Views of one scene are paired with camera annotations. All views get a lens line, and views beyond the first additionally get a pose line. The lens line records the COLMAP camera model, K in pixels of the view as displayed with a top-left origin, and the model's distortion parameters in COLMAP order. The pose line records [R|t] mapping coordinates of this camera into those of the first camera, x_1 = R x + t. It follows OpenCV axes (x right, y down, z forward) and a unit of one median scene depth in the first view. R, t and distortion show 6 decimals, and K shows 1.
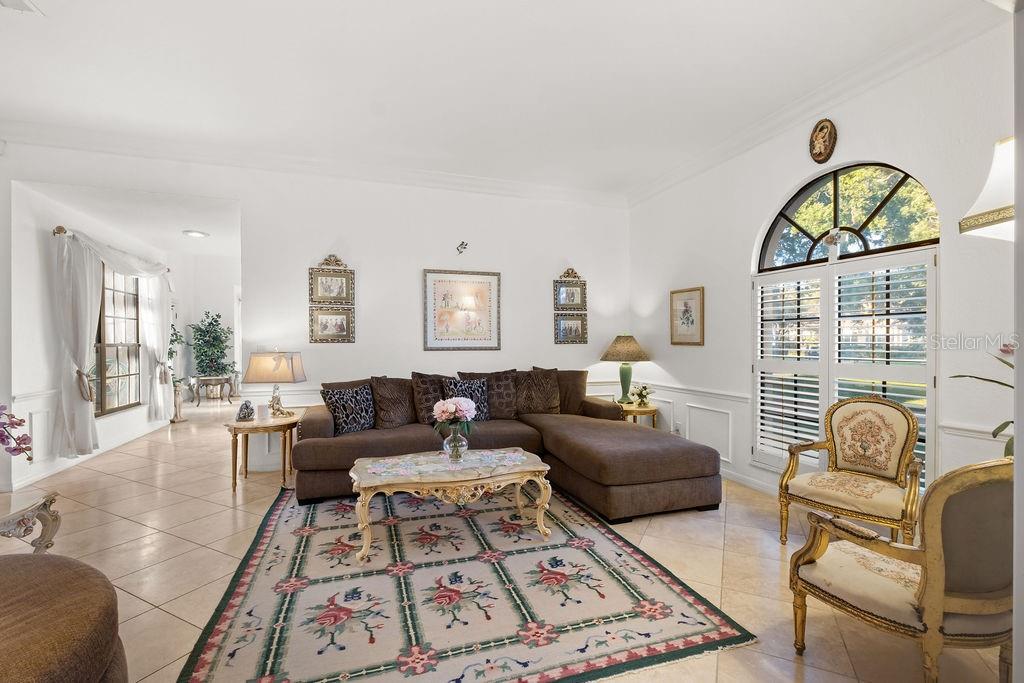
lens RADIAL K [[453.3, 0, 507.8], [0, 453.3, 343.0], [0, 0, 1]] dist [-0.002683, -0.000193]
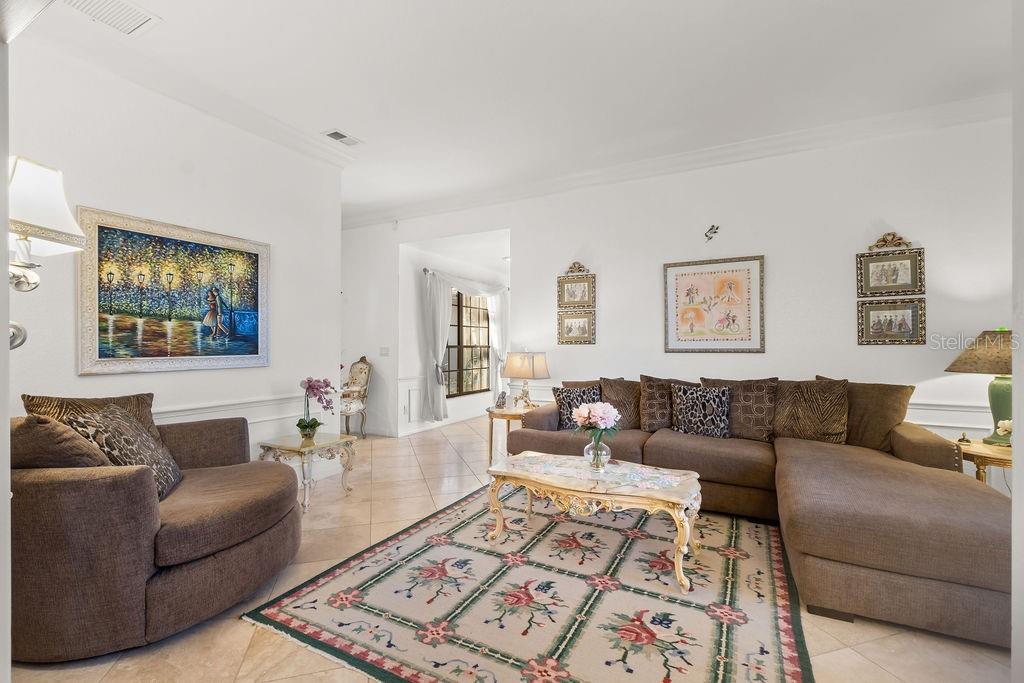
lens RADIAL K [[453.3, 0, 507.8], [0, 453.3, 343.0], [0, 0, 1]] dist [-0.002683, -0.000193]
pose [[0.686313, -0.005572, -0.727285, 0.384621], [0.002264, 0.999982, -0.005525, 0.002836], [0.727303, 0.002145, 0.686313, 0.198232]]
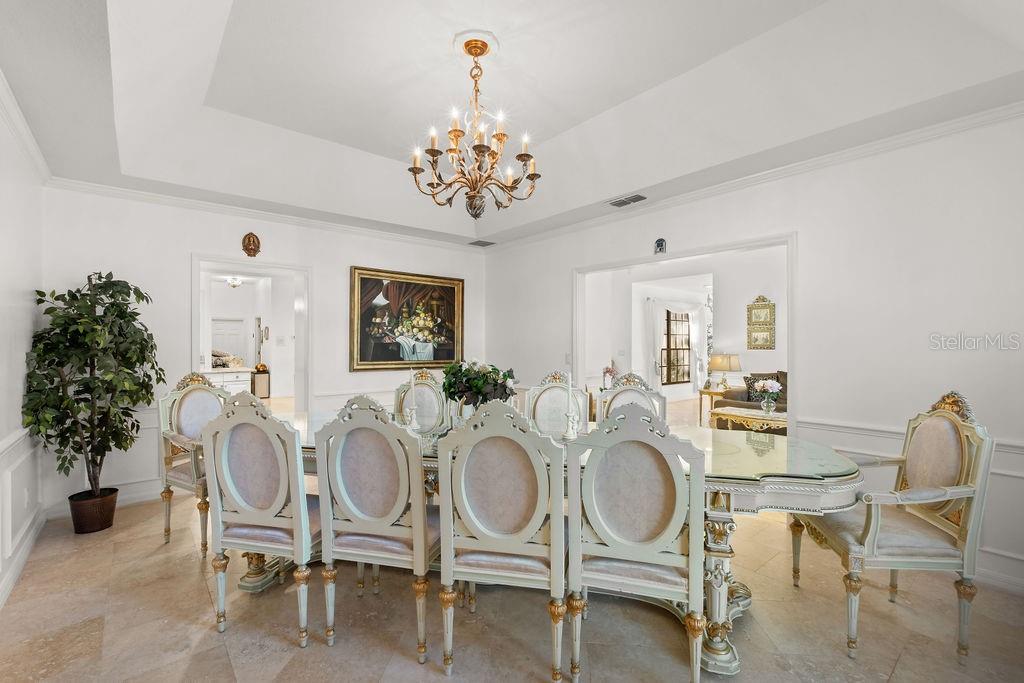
lens RADIAL K [[453.3, 0, 507.8], [0, 453.3, 343.0], [0, 0, 1]] dist [-0.002683, -0.000193]
pose [[0.367542, -0.003338, -0.930001, 1.090894], [-0.001358, 0.999991, -0.004125, -0.021166], [0.930006, 0.002779, 0.367534, -0.618834]]
